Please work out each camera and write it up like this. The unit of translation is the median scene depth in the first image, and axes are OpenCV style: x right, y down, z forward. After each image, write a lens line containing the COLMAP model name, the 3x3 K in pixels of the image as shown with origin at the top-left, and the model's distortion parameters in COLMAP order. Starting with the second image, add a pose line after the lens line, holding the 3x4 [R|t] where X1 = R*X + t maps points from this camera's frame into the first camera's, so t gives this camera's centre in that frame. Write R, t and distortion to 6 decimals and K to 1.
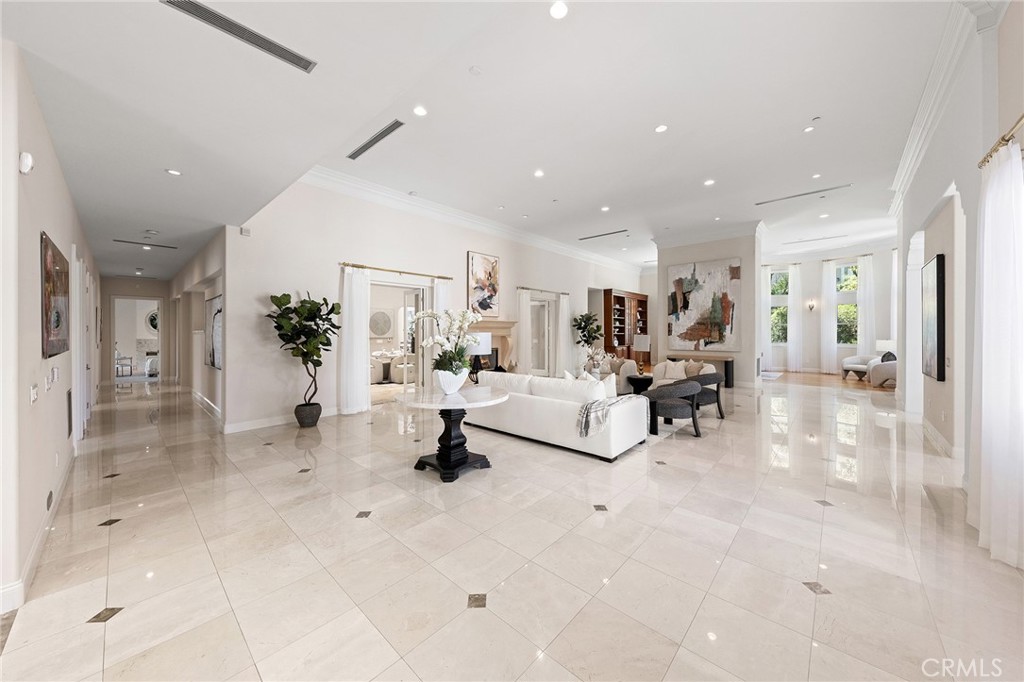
lens RADIAL K [[353.9, 0, 525.5], [0, 353.9, 332.1], [0, 0, 1]] dist [0.004670, -0.001792]
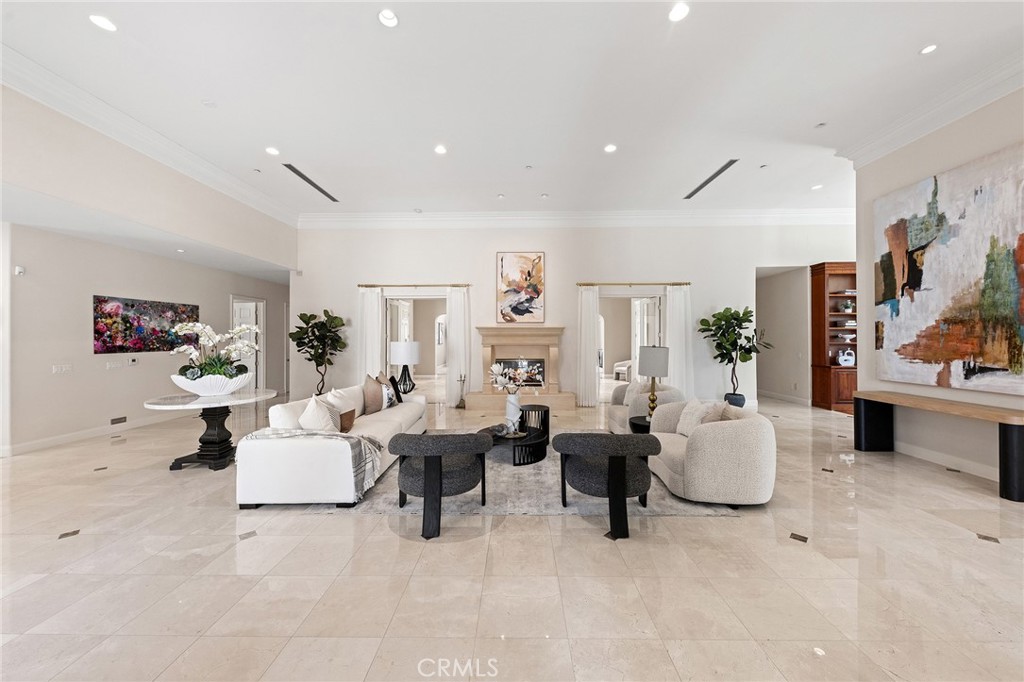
lens RADIAL K [[353.9, 0, 513.3], [0, 353.9, 338.5], [0, 0, 1]] dist [0.004670, -0.001792]
pose [[0.656135, 0.000948, -0.754643, 0.470637], [-0.000390, 1.000000, 0.000917, -0.004572], [0.754644, -0.000307, 0.656135, 0.357615]]
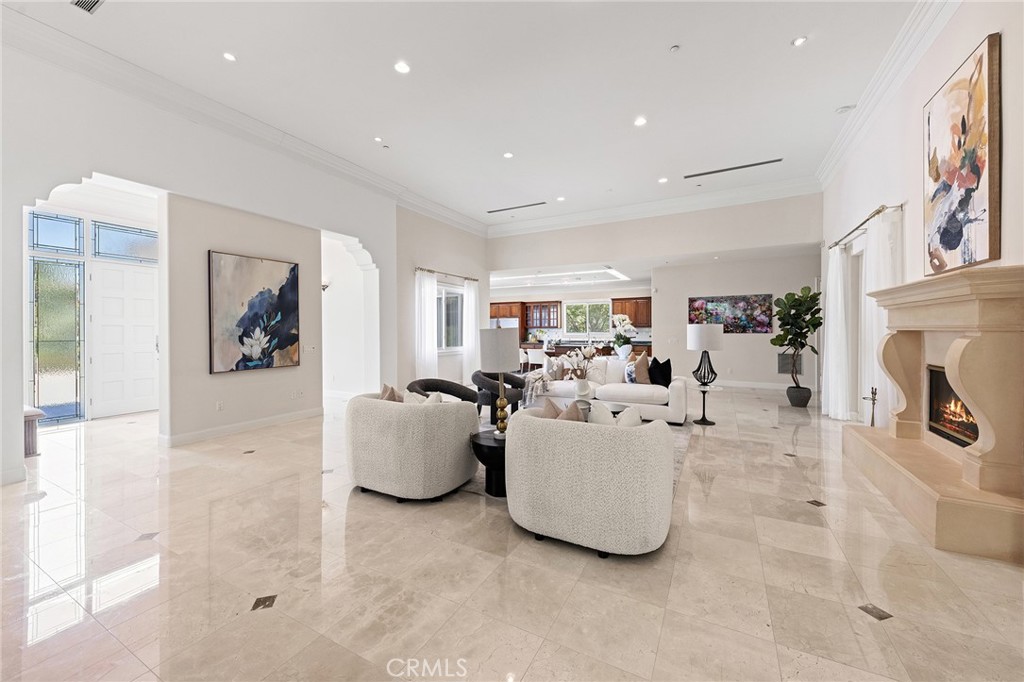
lens RADIAL K [[403.9, 0, 512.1], [0, 403.9, 334.1], [0, 0, 1]] dist [0.004476, -0.000738]
pose [[-0.973566, 0.008746, -0.228238, 0.316956], [0.006353, 0.999917, 0.011214, 0.006792], [0.228317, 0.009468, -0.973541, 1.078417]]
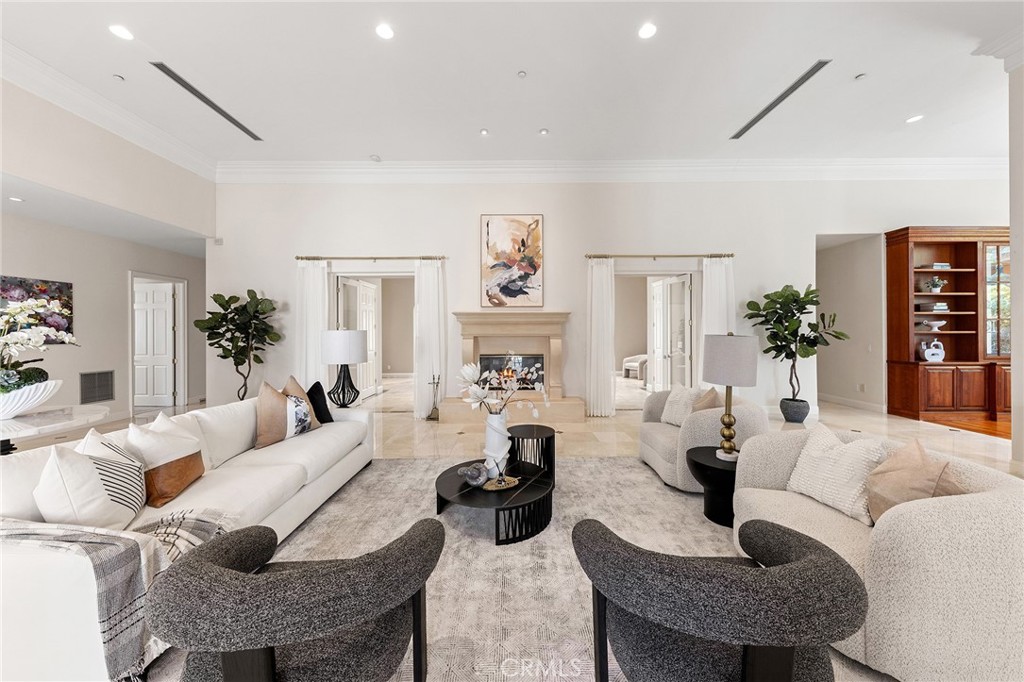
lens RADIAL K [[353.9, 0, 509.0], [0, 353.9, 334.1], [0, 0, 1]] dist [0.004670, -0.001792]
pose [[0.657297, 0.003044, -0.753625, 0.341322], [0.003114, 0.999972, 0.006756, 0.003047], [0.753625, -0.006787, 0.657270, 0.482168]]
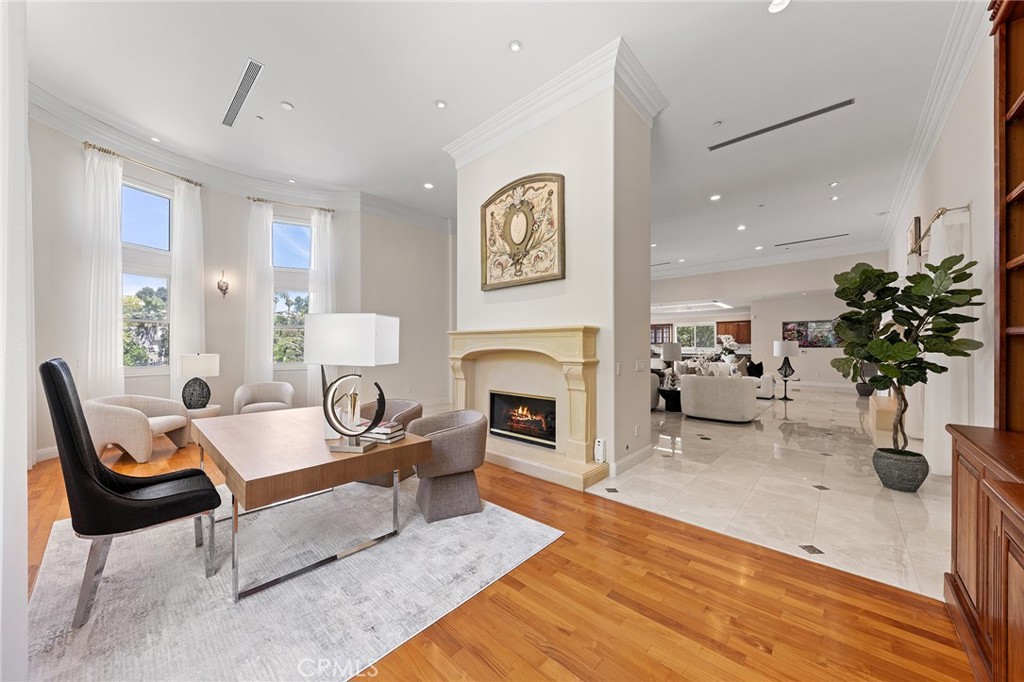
lens RADIAL K [[377.8, 0, 463.0], [0, 377.8, 346.6], [0, 0, 1]] dist [-0.009950, -0.000346]
pose [[-0.994877, 0.001986, 0.101071, 0.609208], [0.001982, 0.999998, -0.000145, 0.013012], [-0.101071, 0.000056, -0.994879, 1.570725]]
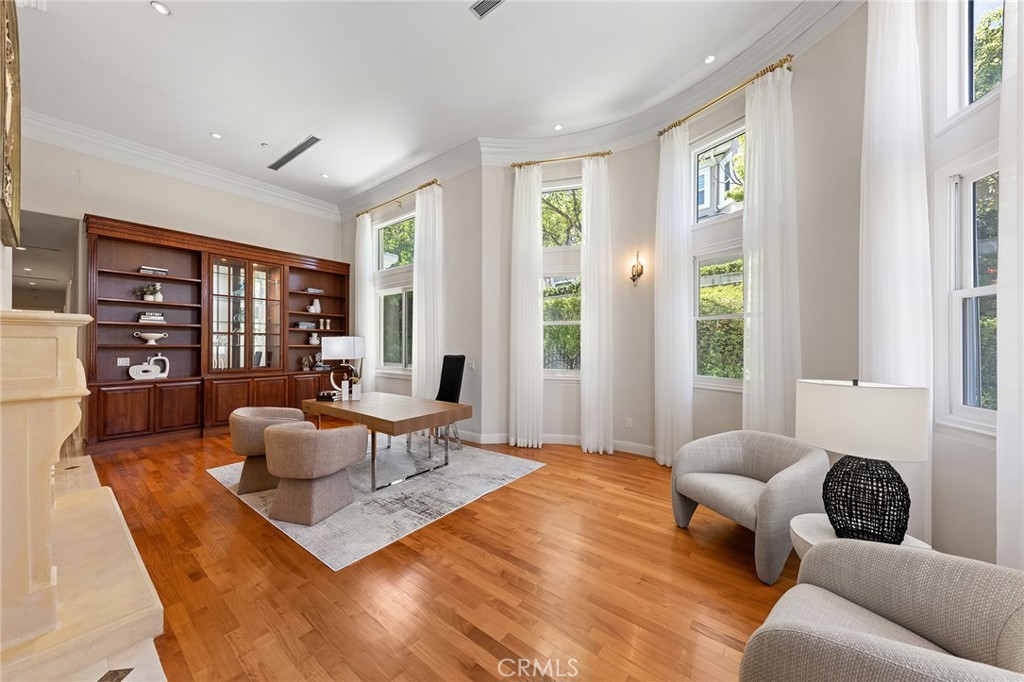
lens RADIAL K [[353.9, 0, 508.3], [0, 353.9, 344.5], [0, 0, 1]] dist [0.004670, -0.001792]
pose [[0.997113, 0.001935, 0.075909, 0.858836], [-0.001788, 0.999996, -0.002007, 0.004640], [-0.075912, 0.001866, 0.997113, 0.861913]]
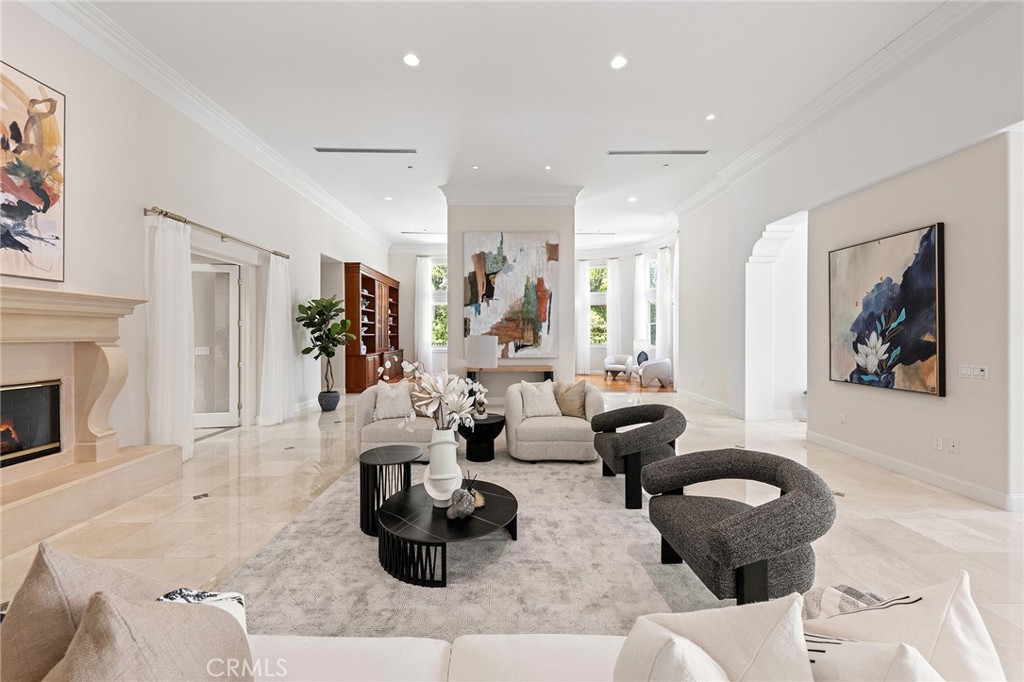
lens RADIAL K [[377.8, 0, 516.9], [0, 377.8, 334.1], [0, 0, 1]] dist [-0.009950, -0.000346]
pose [[0.737339, -0.001467, 0.675521, -0.000906], [0.000558, 0.999999, 0.001562, 0.003436], [-0.675523, -0.000774, 0.737339, 0.438978]]
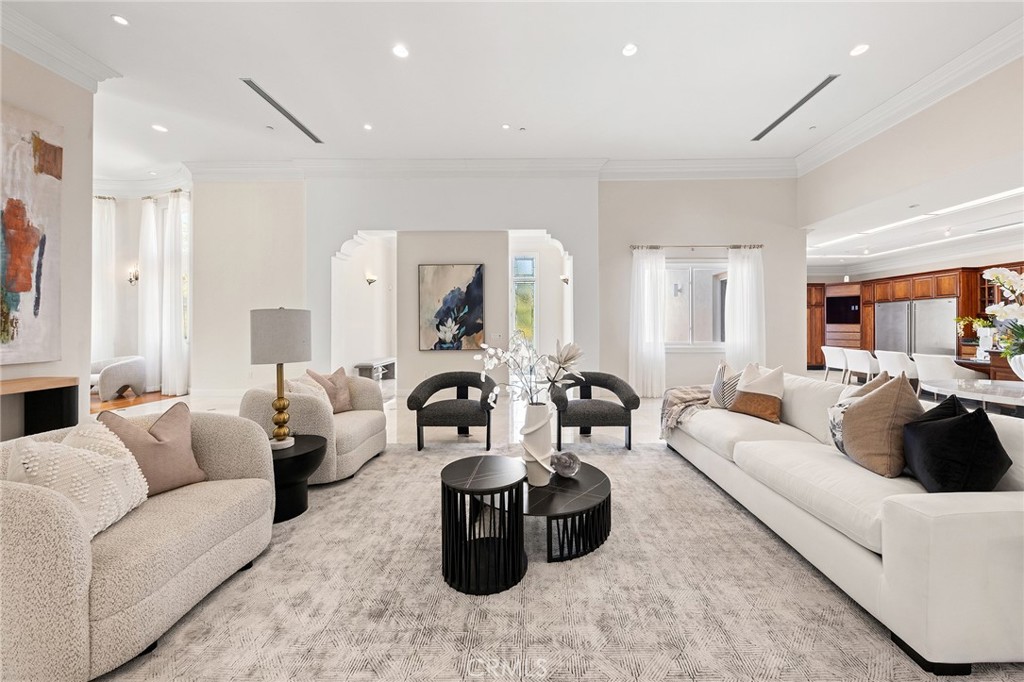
lens RADIAL K [[377.8, 0, 494.7], [0, 377.8, 326.4], [0, 0, 1]] dist [-0.009950, -0.000346]
pose [[-0.634614, 0.006069, 0.772805, -0.030763], [0.005293, 0.999980, -0.003507, 0.019017], [-0.772811, 0.001865, -0.634633, 0.829897]]
